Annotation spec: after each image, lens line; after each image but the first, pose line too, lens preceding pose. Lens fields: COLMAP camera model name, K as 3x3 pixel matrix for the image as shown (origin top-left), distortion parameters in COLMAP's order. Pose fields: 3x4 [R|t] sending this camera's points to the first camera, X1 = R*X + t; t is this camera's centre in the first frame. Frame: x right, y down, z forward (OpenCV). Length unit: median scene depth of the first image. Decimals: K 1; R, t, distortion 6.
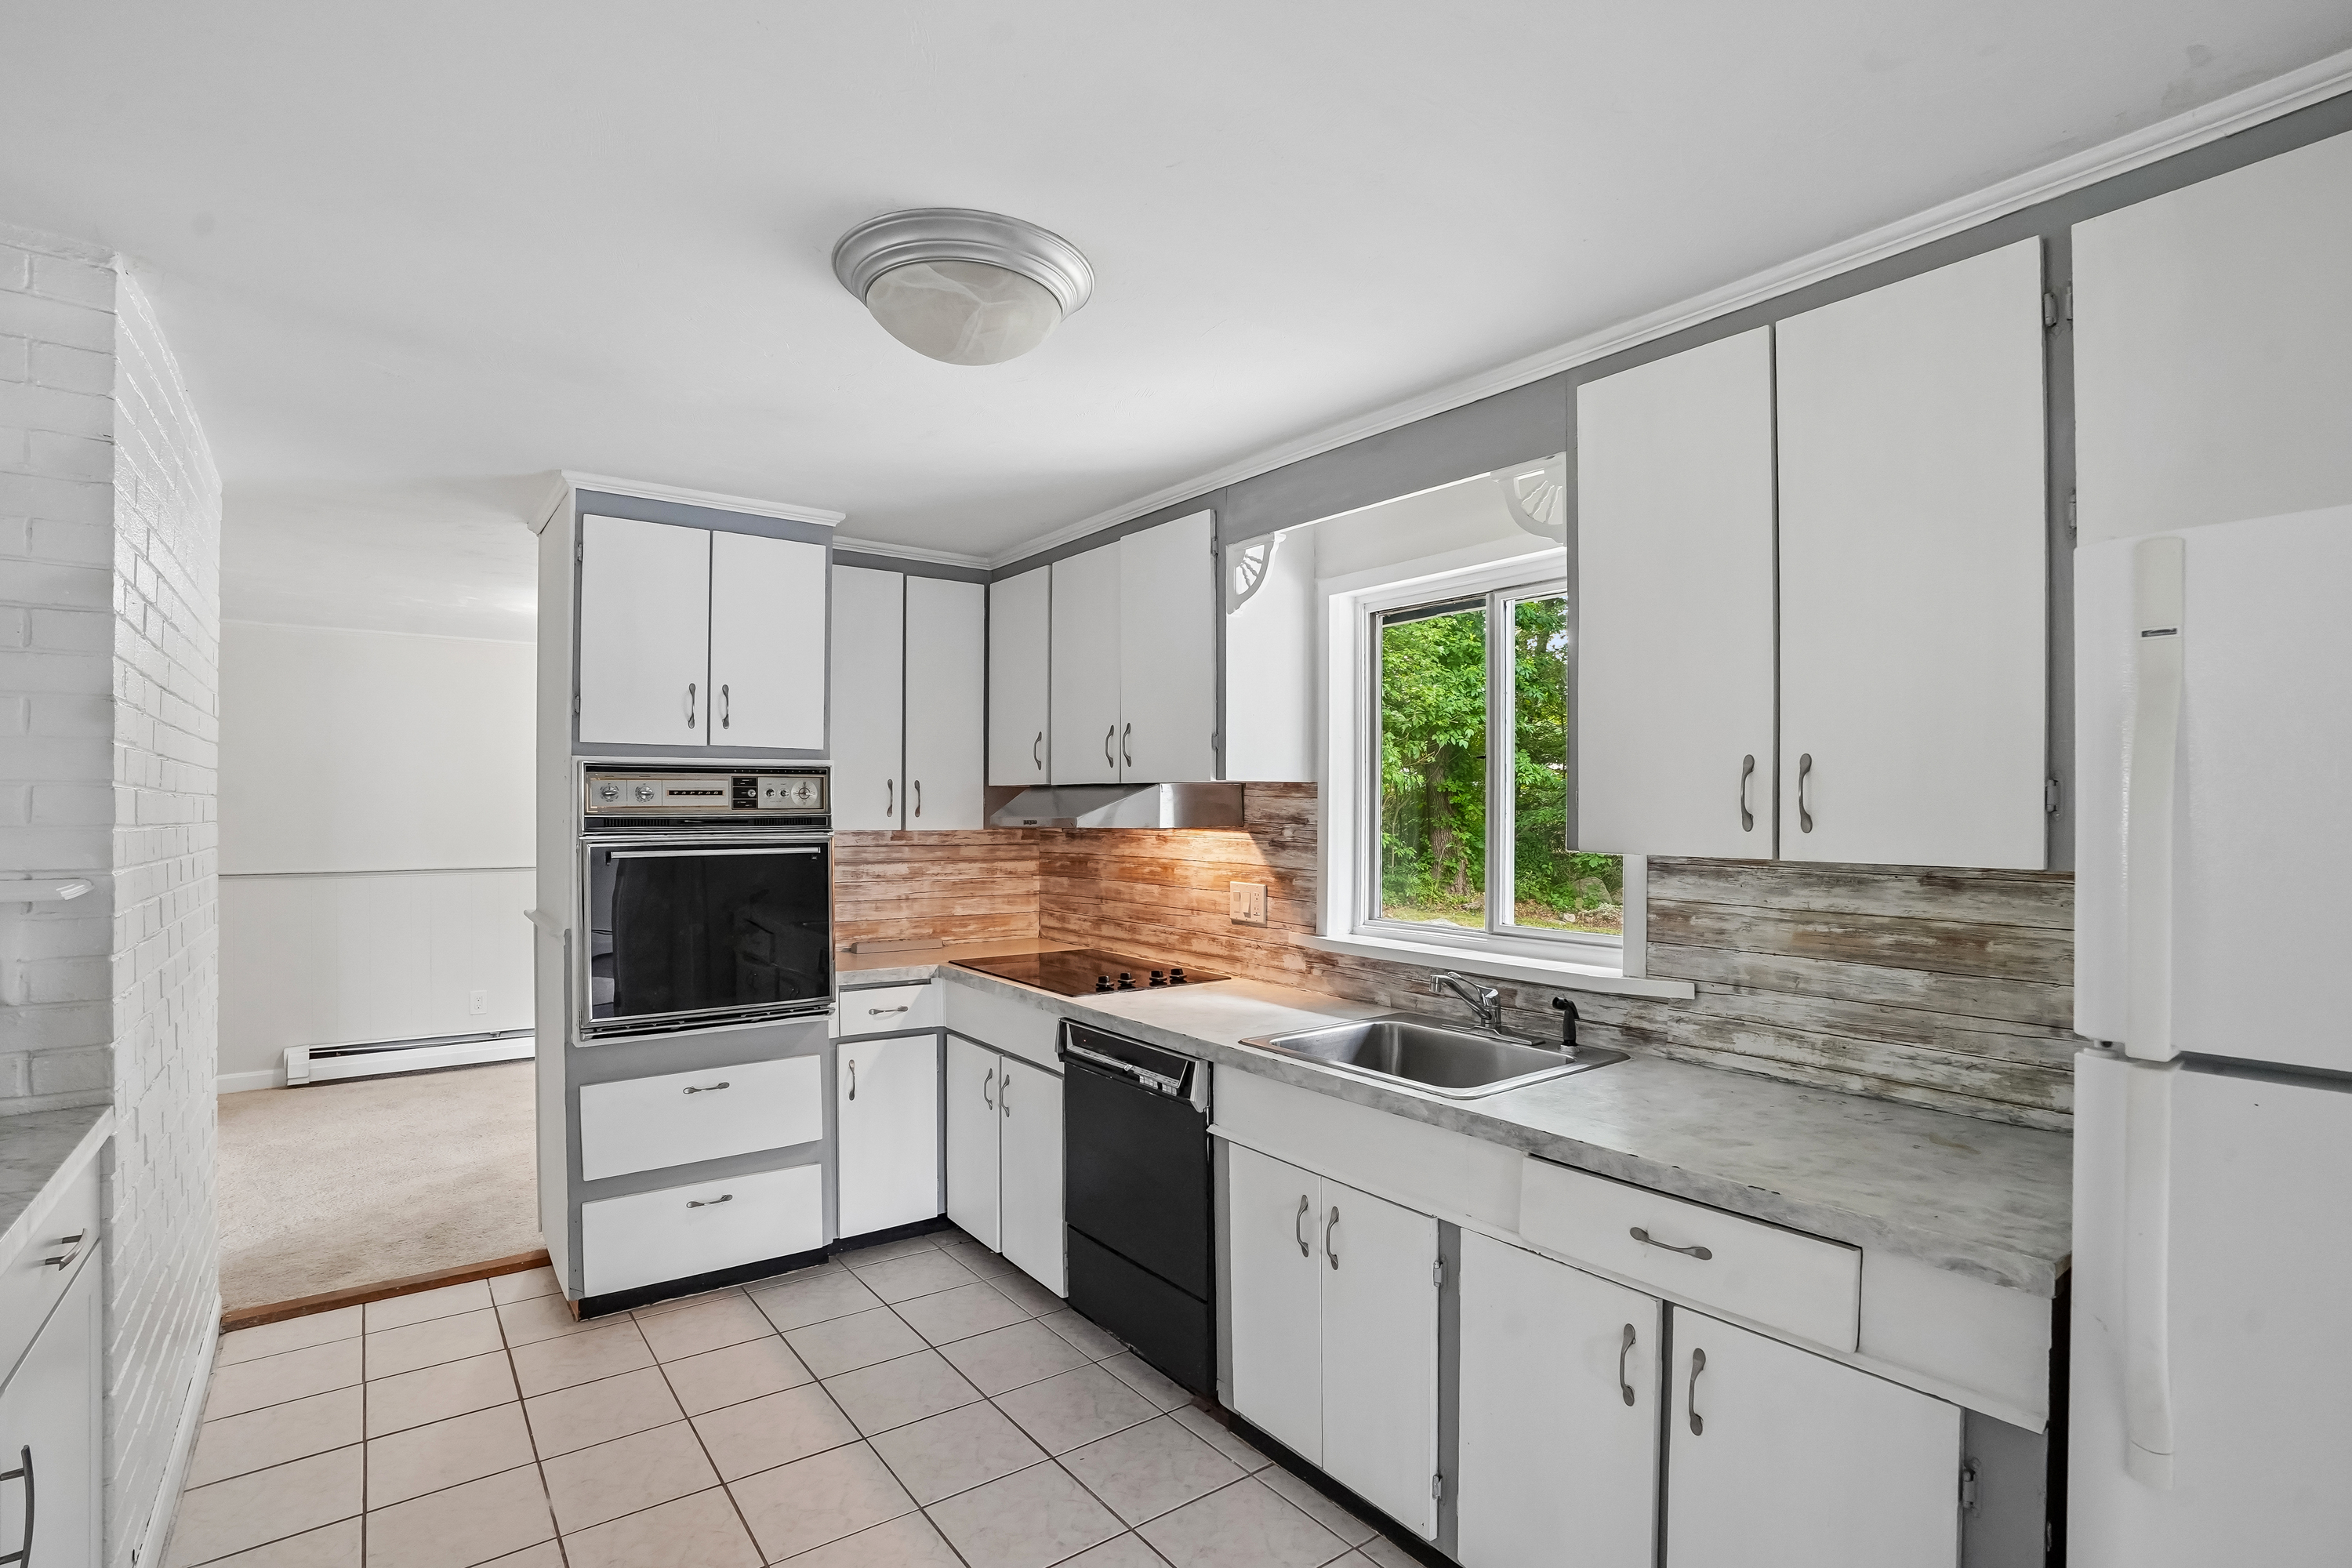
lens RADIAL K [[1101.9, 0, 1176.0], [0, 1101.9, 784.0], [0, 0, 1]] dist [-0.039210, -0.000114]
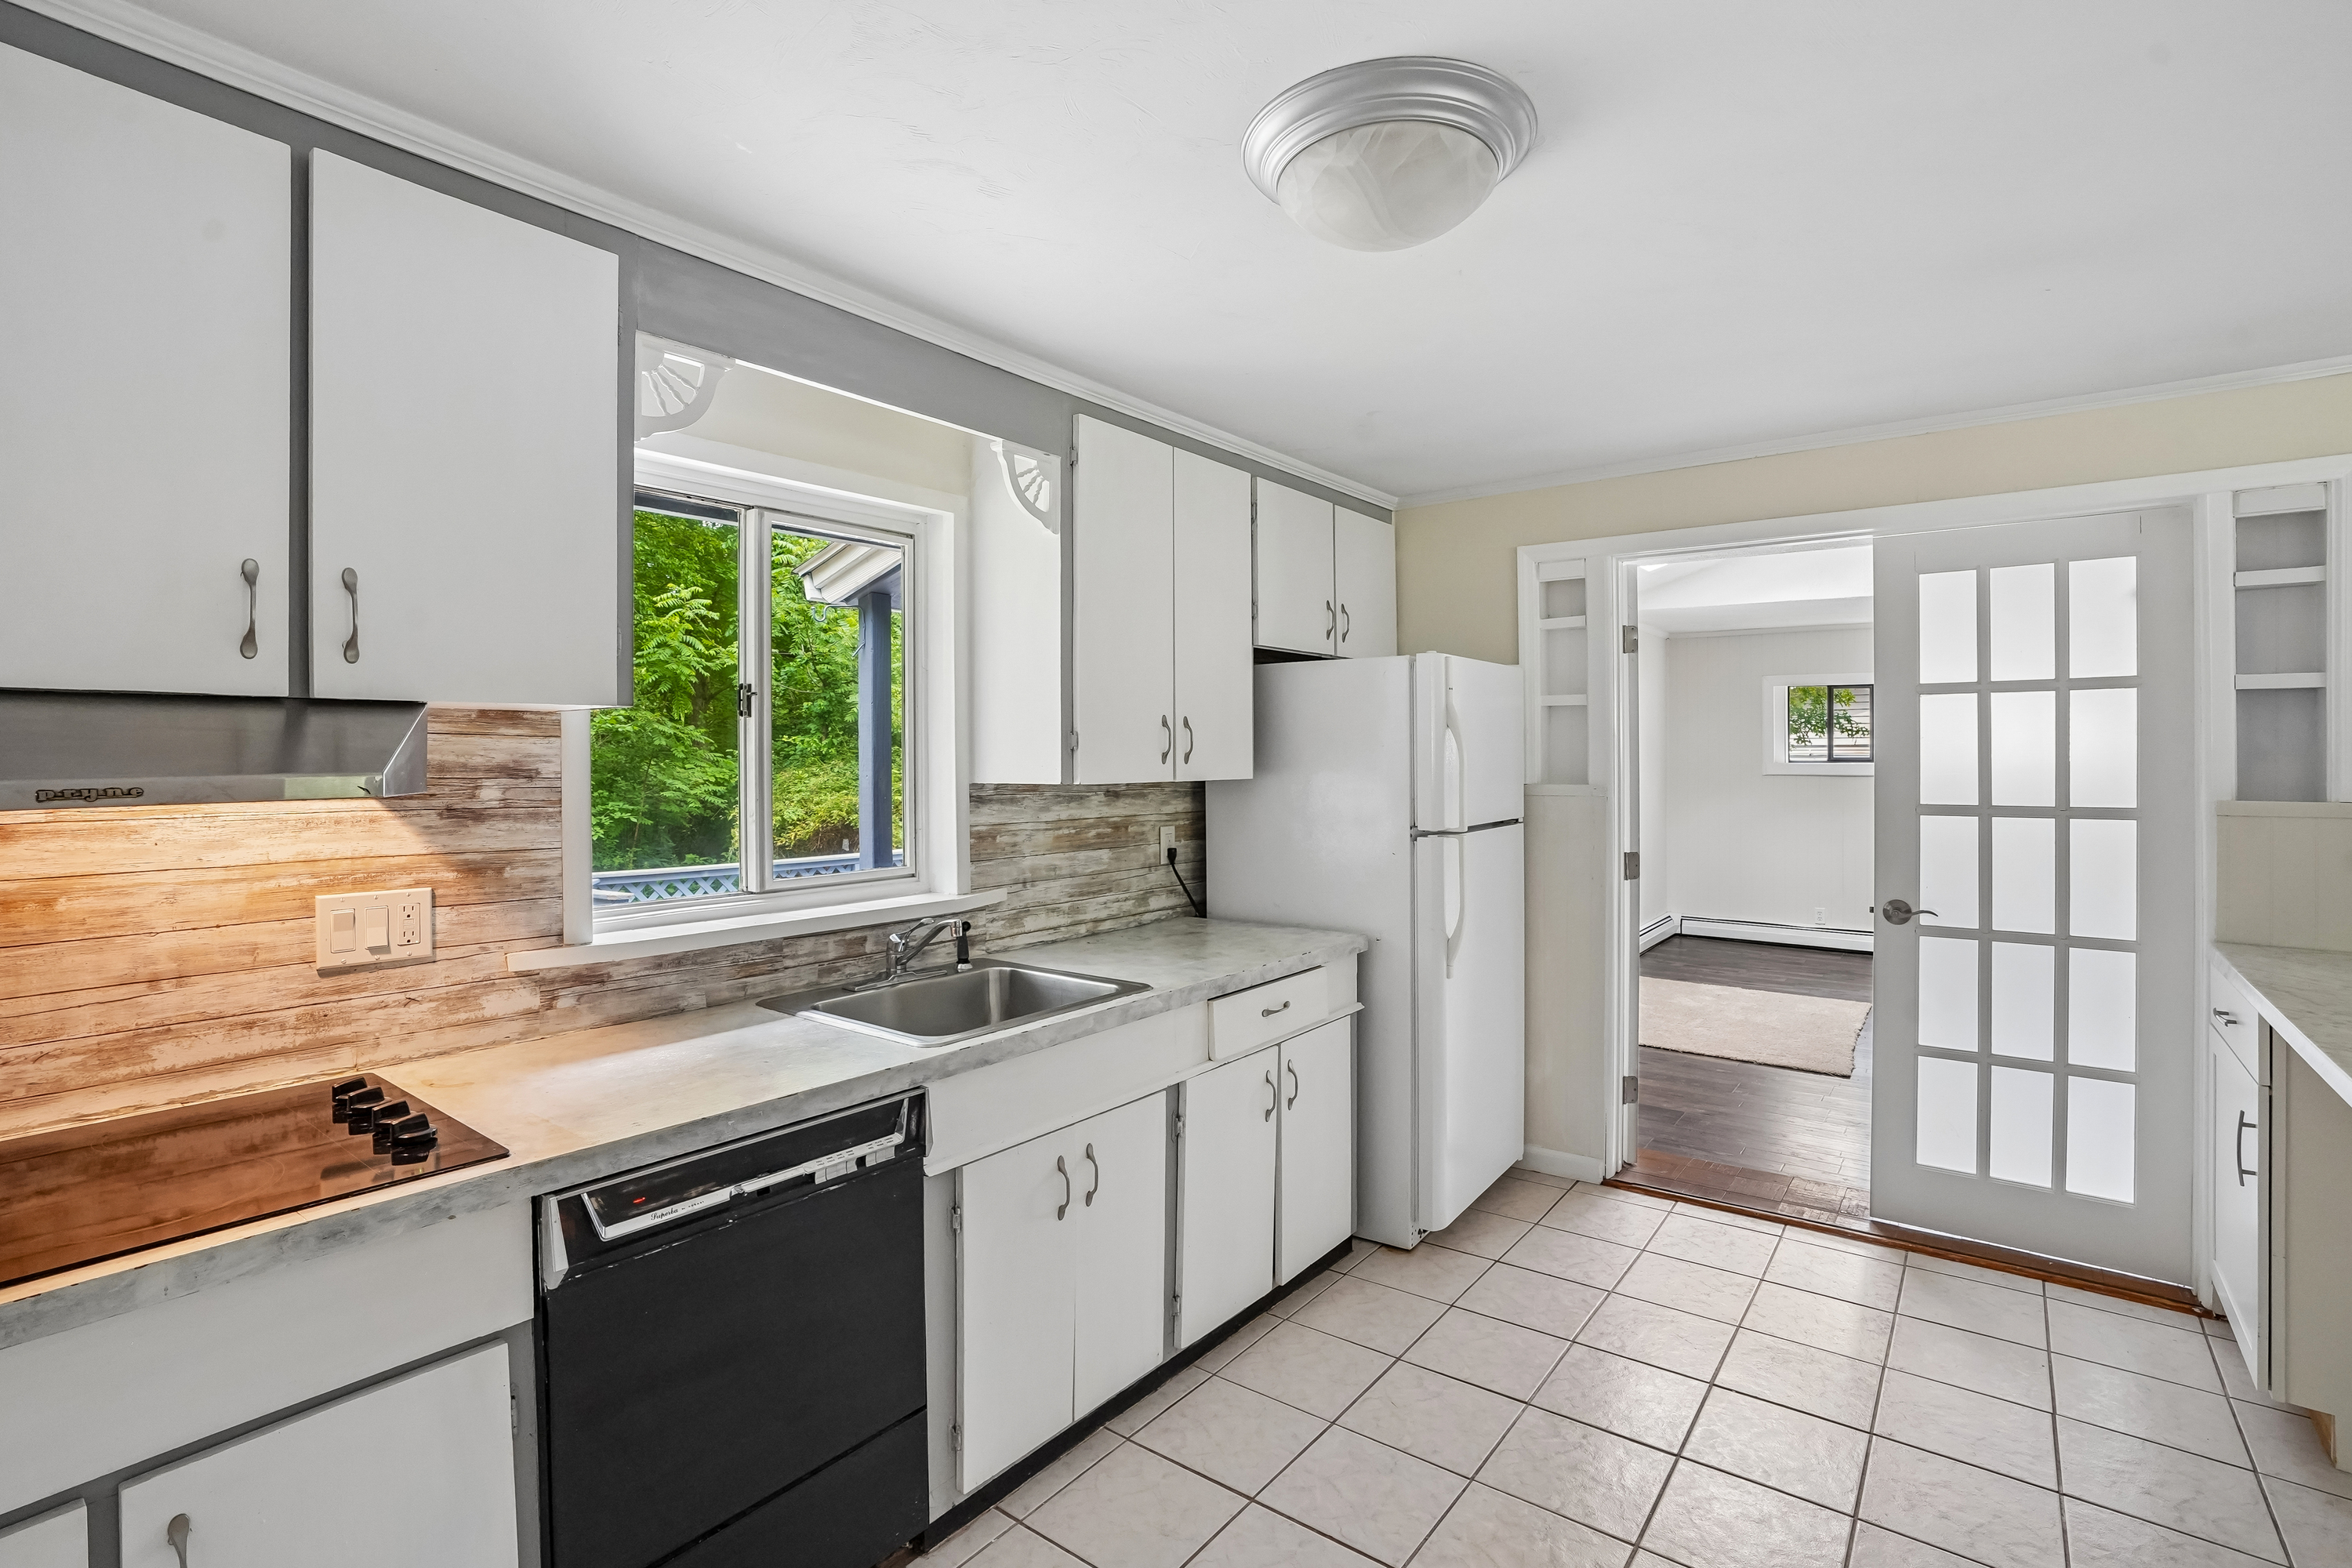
lens RADIAL K [[1218.8, 0, 1182.8], [0, 1218.8, 726.8], [0, 0, 1]] dist [-0.094793, 0.067804]
pose [[-0.301321, 0.001815, 0.953521, -0.654765], [-0.031520, 0.999433, -0.011863, 0.003770], [-0.953002, -0.033630, -0.301093, 0.861796]]
